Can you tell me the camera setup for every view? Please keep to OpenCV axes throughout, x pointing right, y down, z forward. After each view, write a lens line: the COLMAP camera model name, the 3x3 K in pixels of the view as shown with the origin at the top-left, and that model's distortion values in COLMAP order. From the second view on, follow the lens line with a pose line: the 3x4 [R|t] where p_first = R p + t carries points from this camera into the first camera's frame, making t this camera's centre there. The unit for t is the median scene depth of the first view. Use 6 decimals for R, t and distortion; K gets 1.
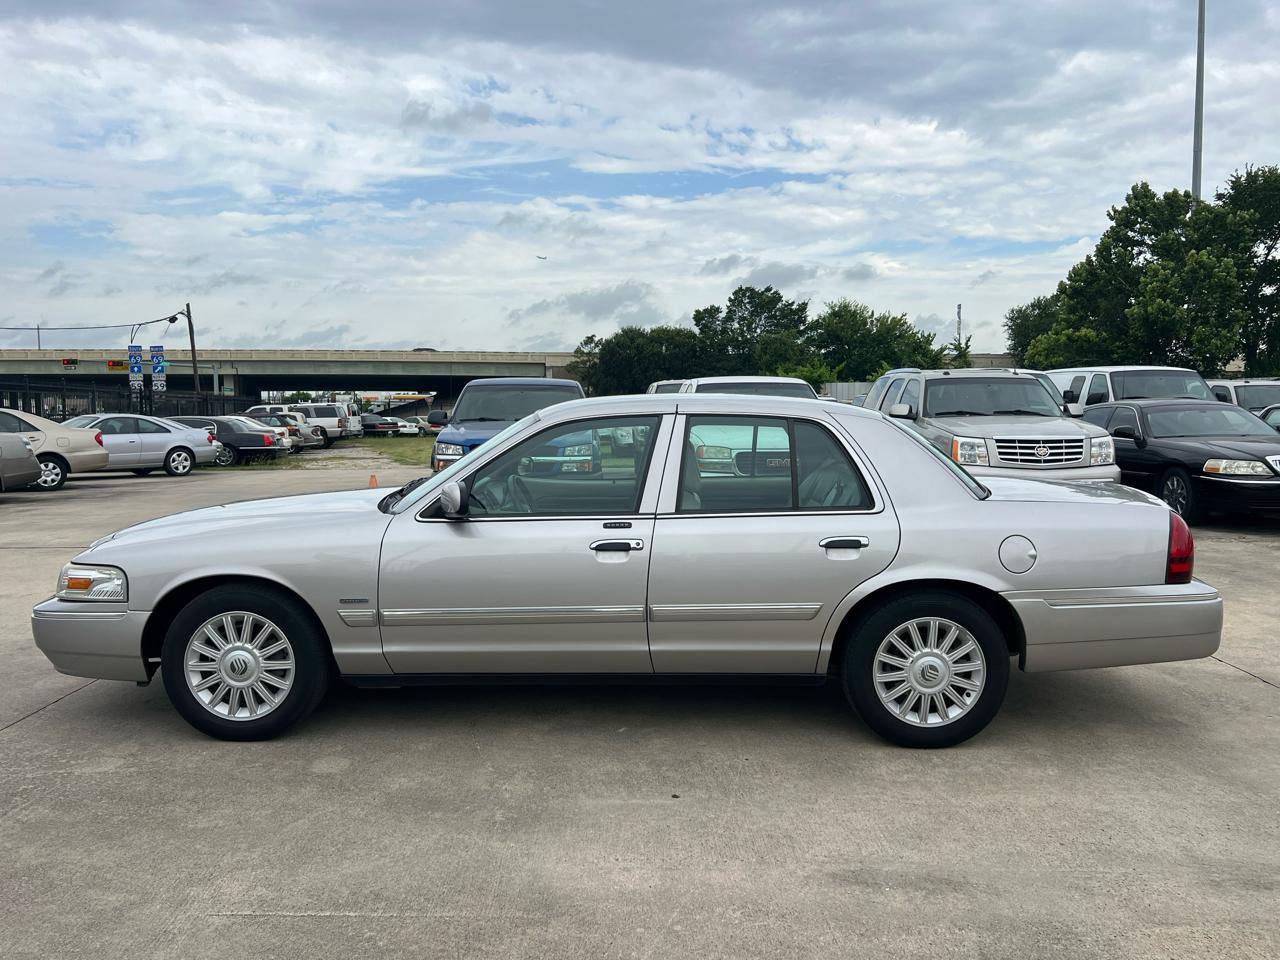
lens RADIAL K [[1010.3, 0, 642.6], [0, 1010.3, 455.9], [0, 0, 1]] dist [0.048349, -0.053290]
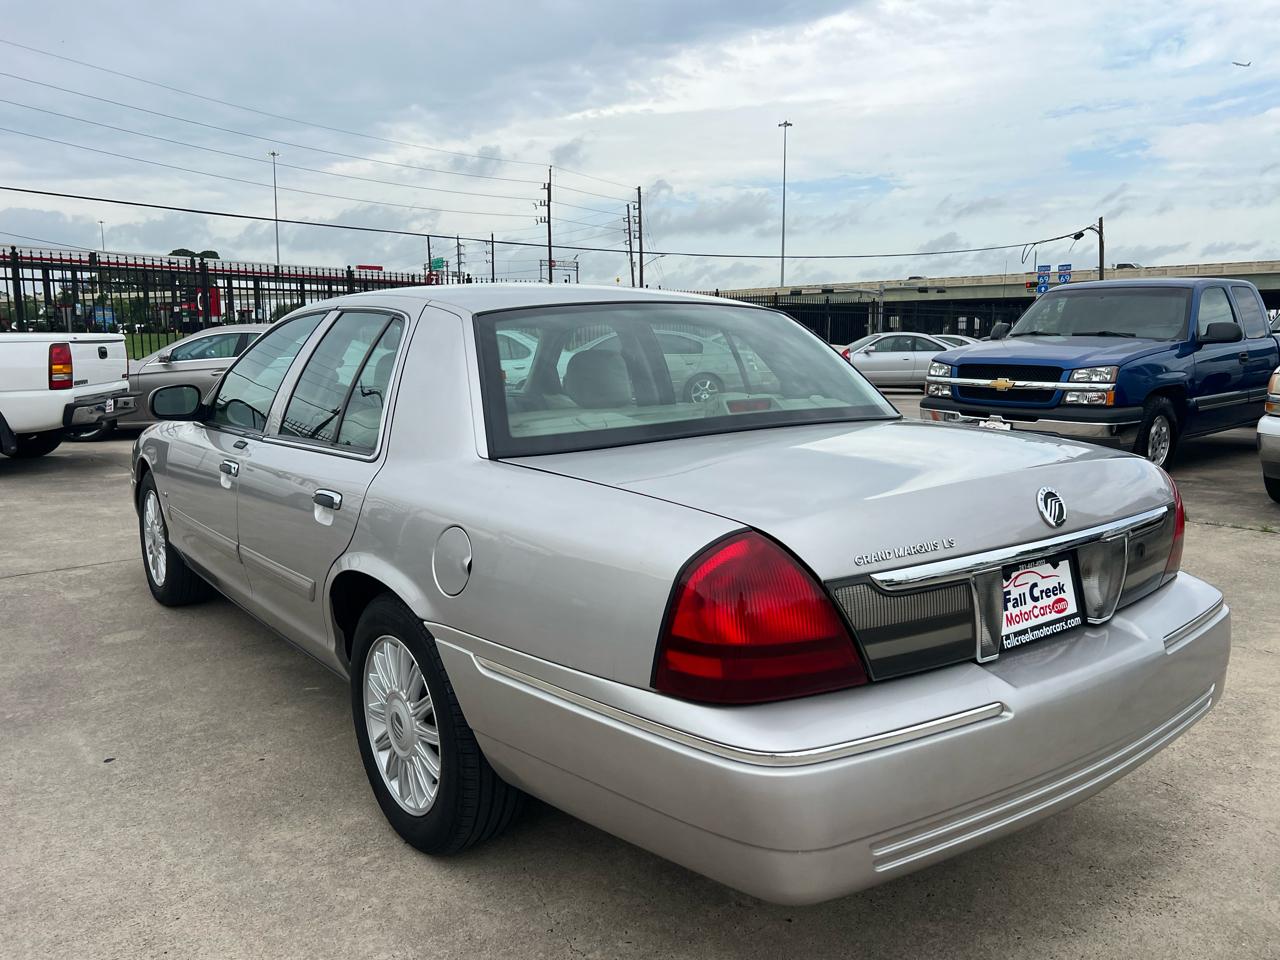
lens RADIAL K [[1010.6, 0, 649.5], [0, 1010.6, 505.5], [0, 0, 1]] dist [0.050465, -0.063554]
pose [[0.610351, 0.134545, -0.780621, 0.846352], [-0.037792, 0.989294, 0.140961, -0.012617], [0.791229, -0.056534, 0.608901, 0.757448]]
